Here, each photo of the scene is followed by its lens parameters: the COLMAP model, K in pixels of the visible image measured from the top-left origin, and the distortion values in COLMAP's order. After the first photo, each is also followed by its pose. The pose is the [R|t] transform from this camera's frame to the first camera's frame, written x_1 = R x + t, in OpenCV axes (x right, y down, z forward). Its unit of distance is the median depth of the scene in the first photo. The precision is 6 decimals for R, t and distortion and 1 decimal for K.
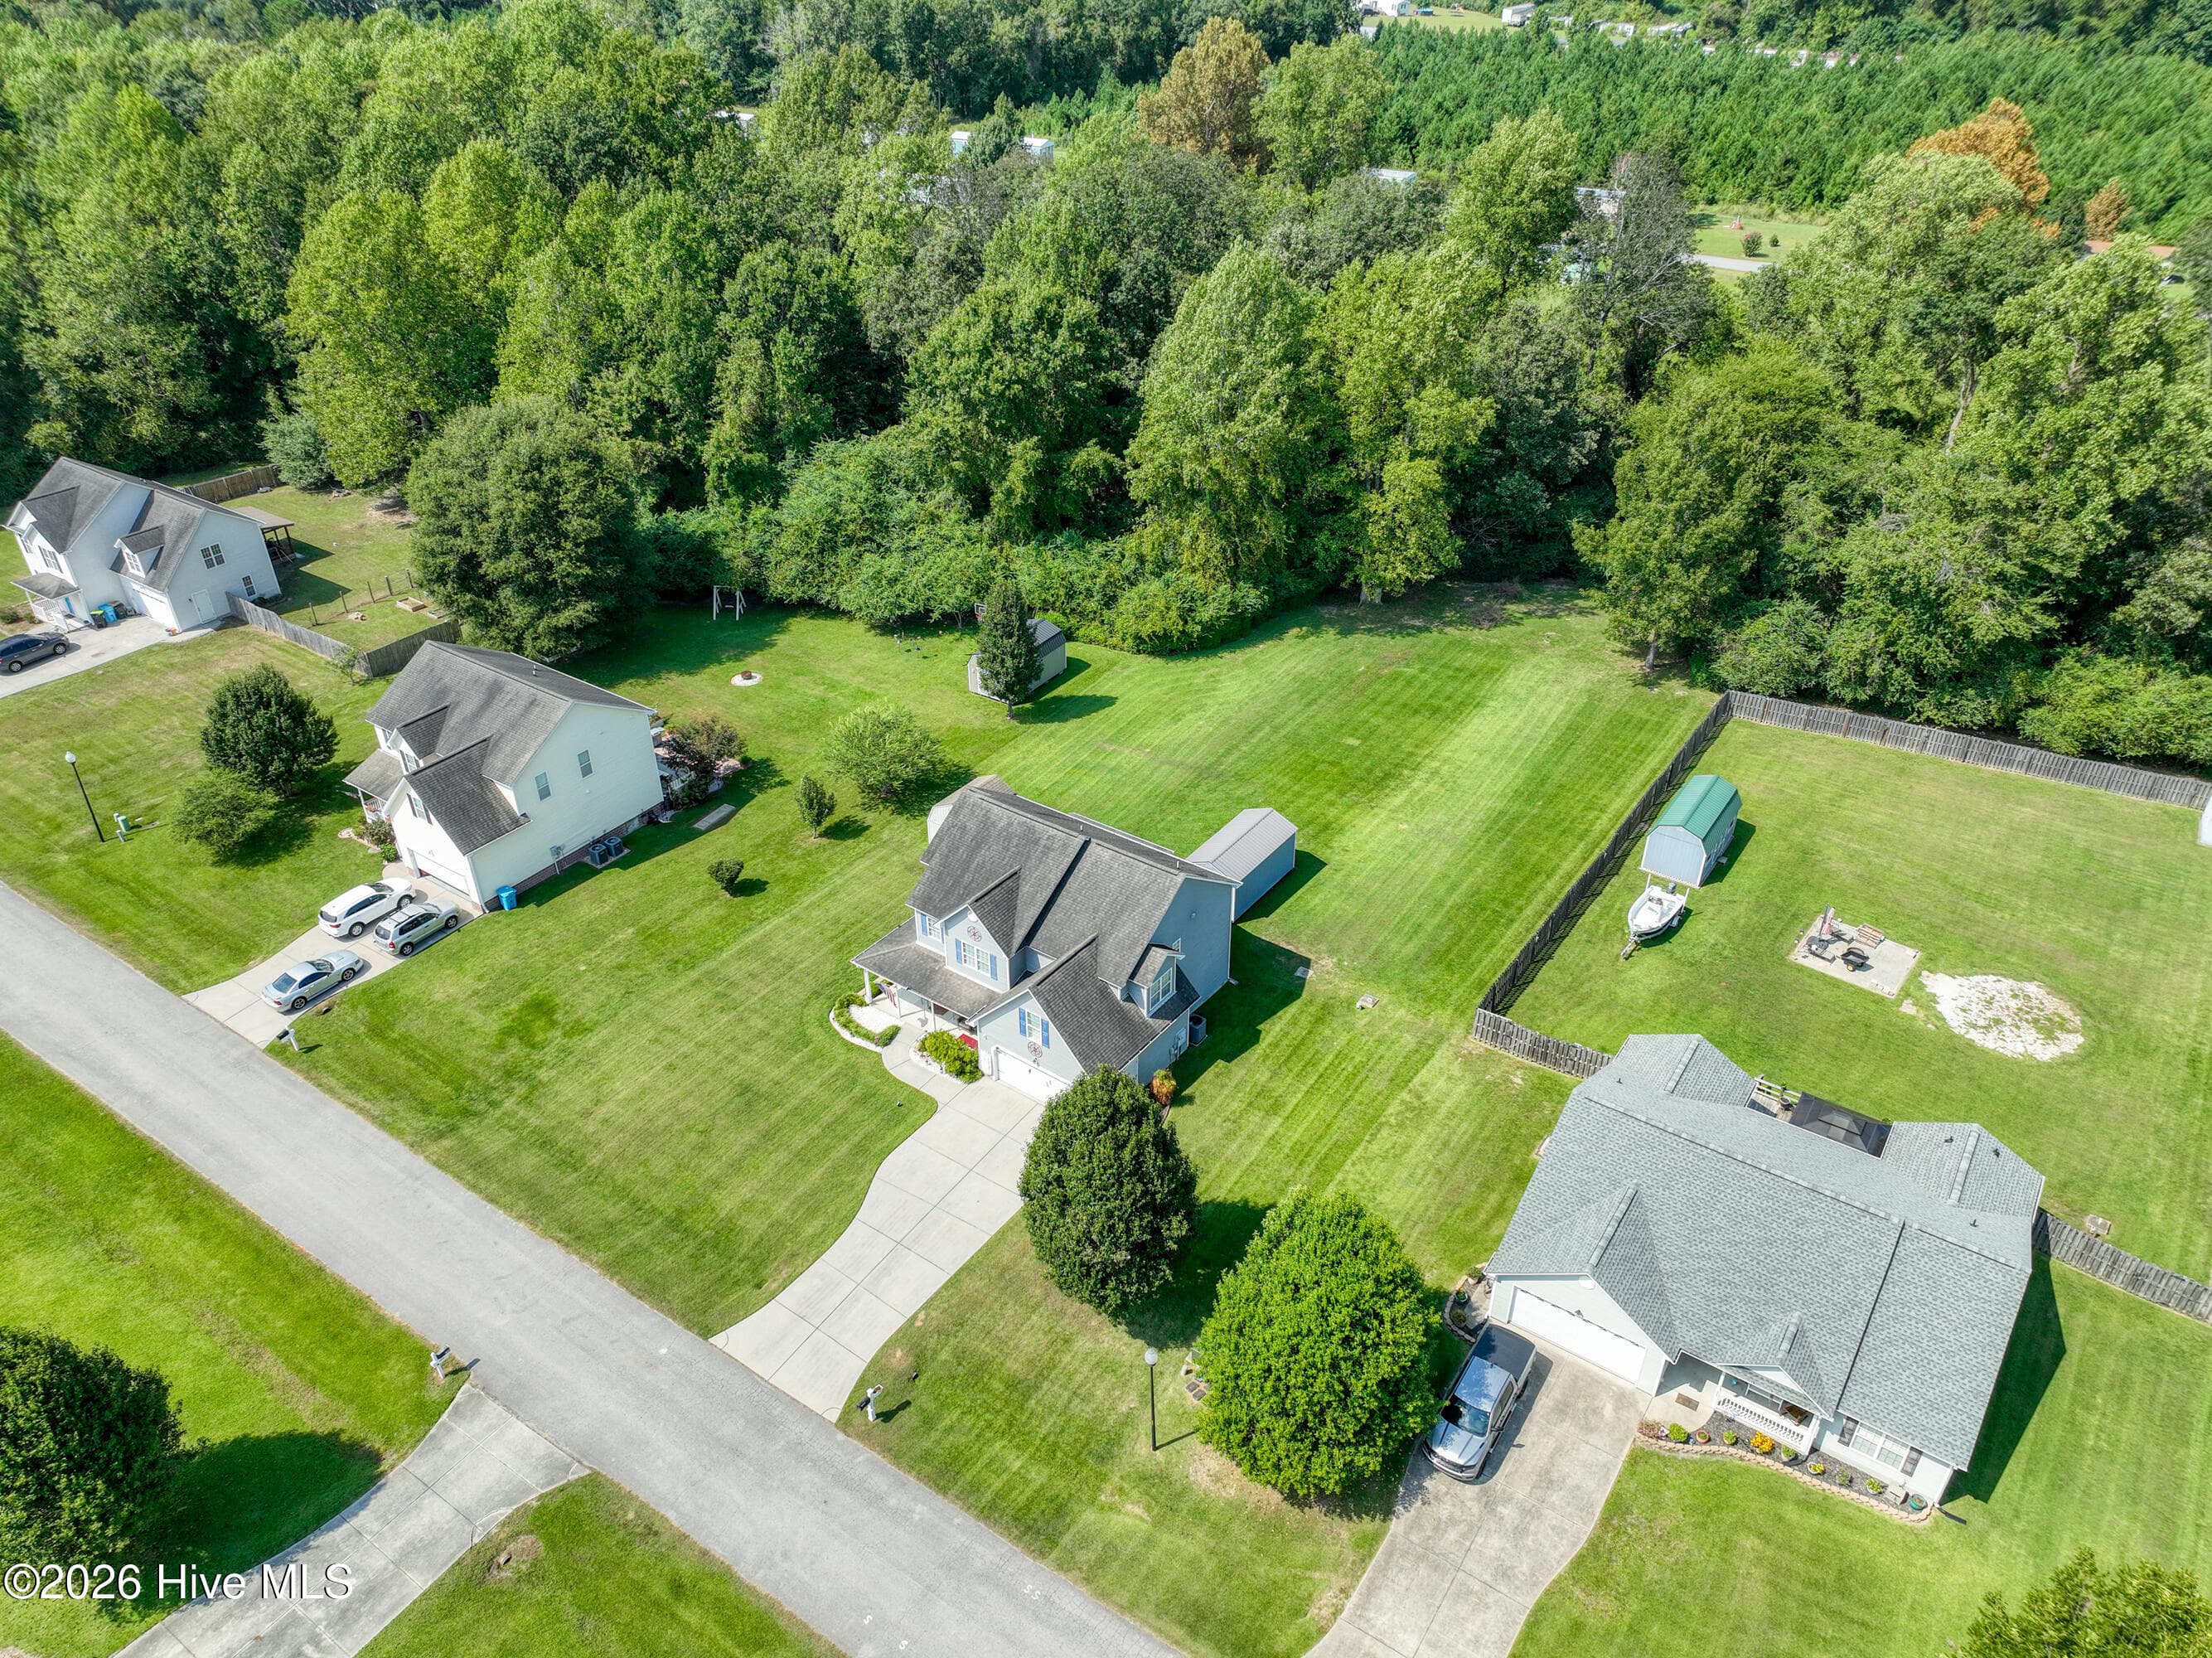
lens RADIAL K [[1559.6, 0, 1108.9], [0, 1559.6, 826.8], [0, 0, 1]] dist [-0.000599, 0.017933]
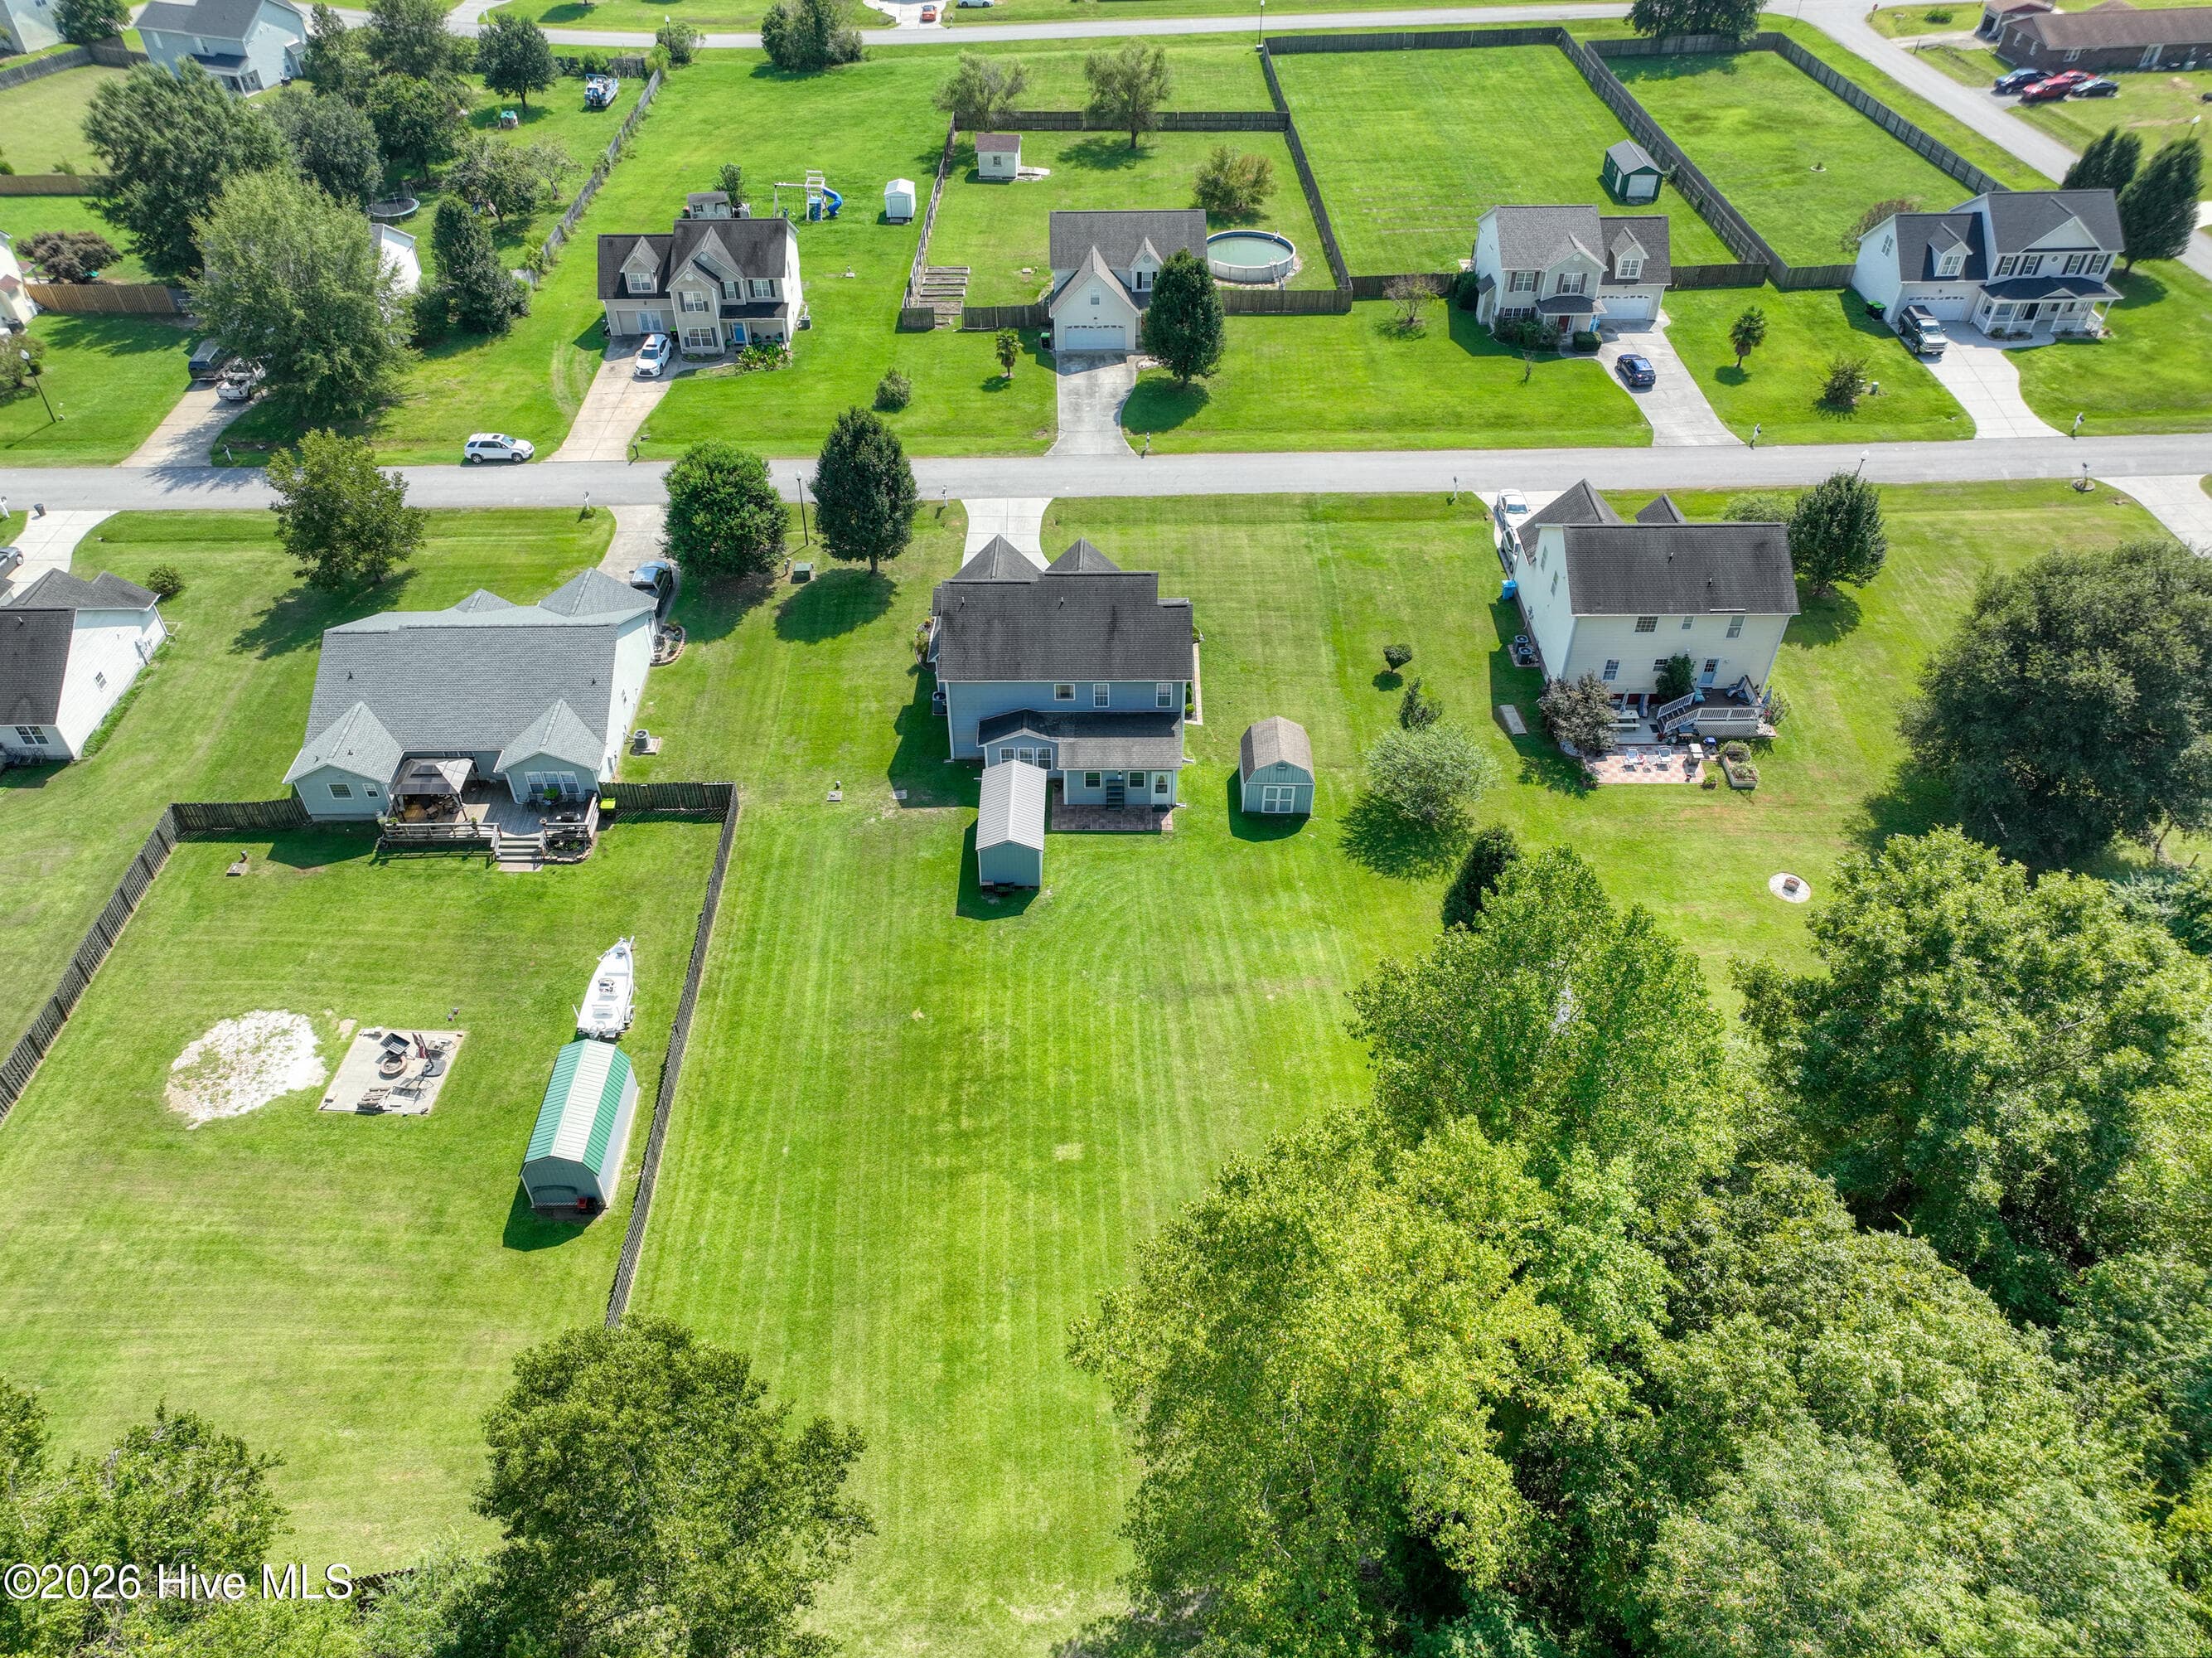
lens RADIAL K [[1559.6, 0, 1108.9], [0, 1559.6, 826.8], [0, 0, 1]] dist [-0.000599, 0.017933]
pose [[-0.812569, 0.394267, -0.429285, 0.374880], [-0.315064, 0.322530, 0.892586, -0.716464], [0.490374, 0.860539, -0.137858, 0.955265]]
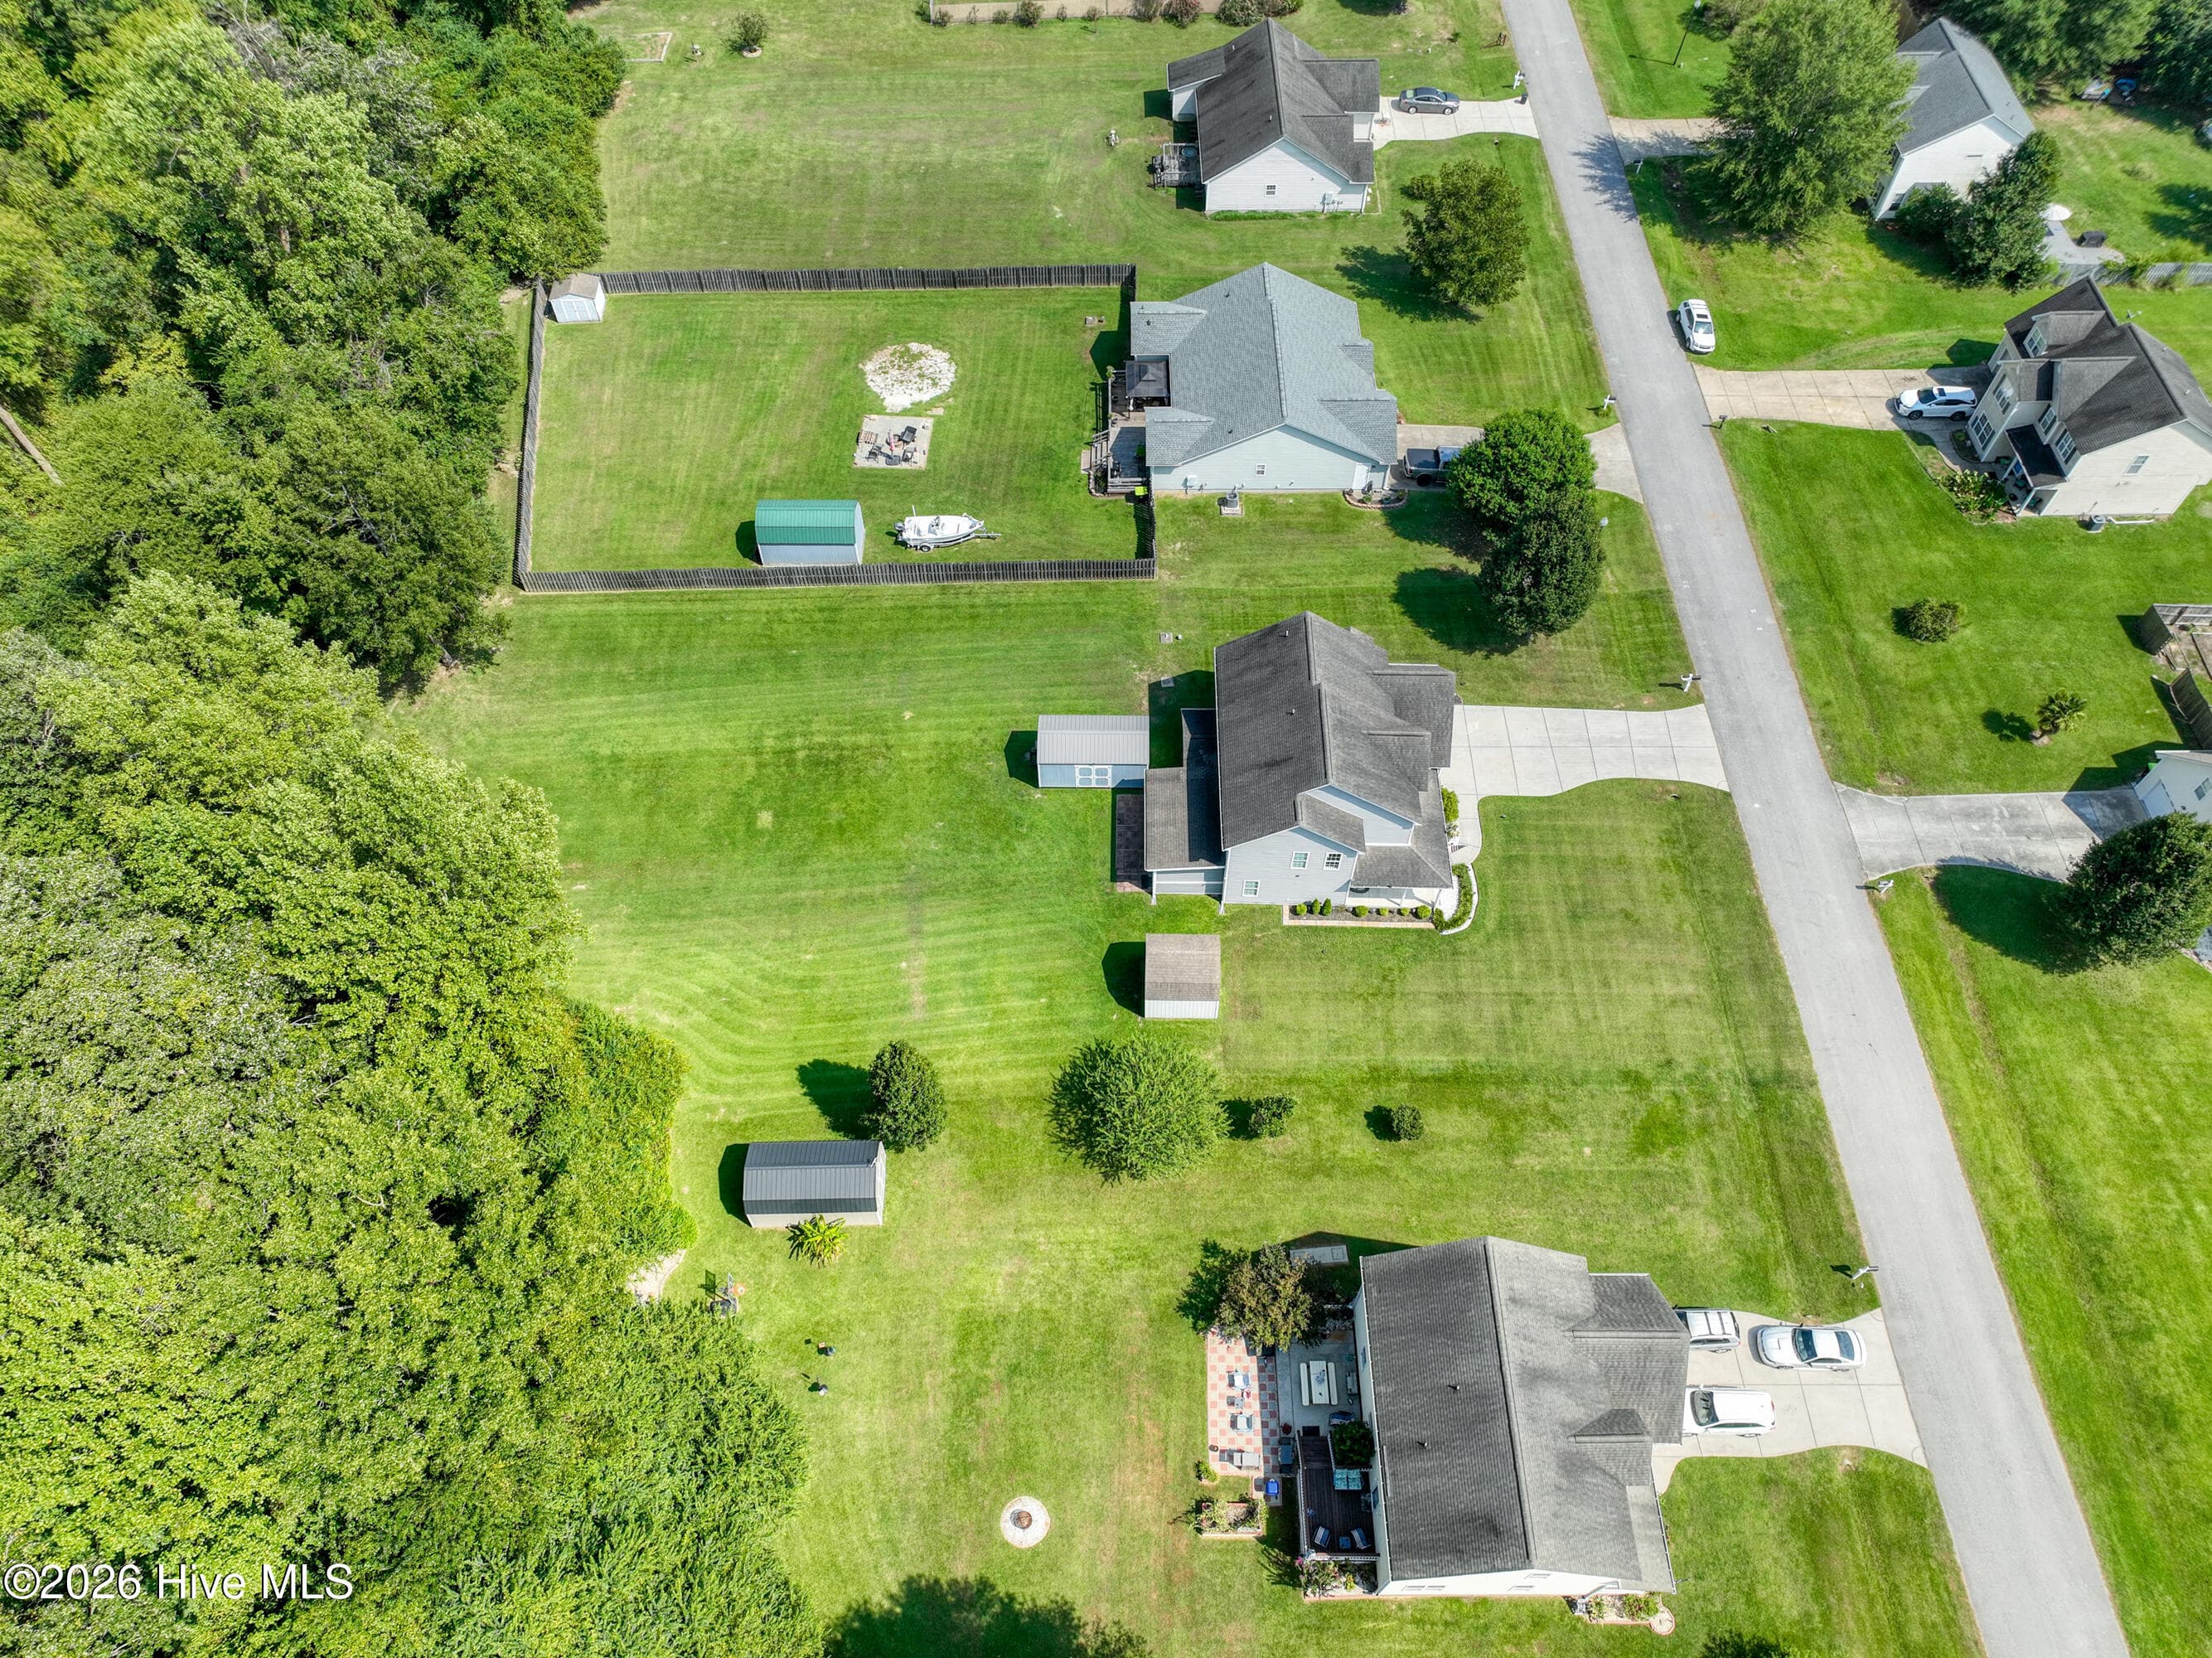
lens RADIAL K [[1559.6, 0, 1108.9], [0, 1559.6, 826.8], [0, 0, 1]] dist [-0.000599, 0.017933]
pose [[-0.573698, -0.675899, 0.462635, -0.373441], [0.449947, 0.211905, 0.867551, -0.733624], [-0.684411, 0.705873, 0.182549, 0.682296]]
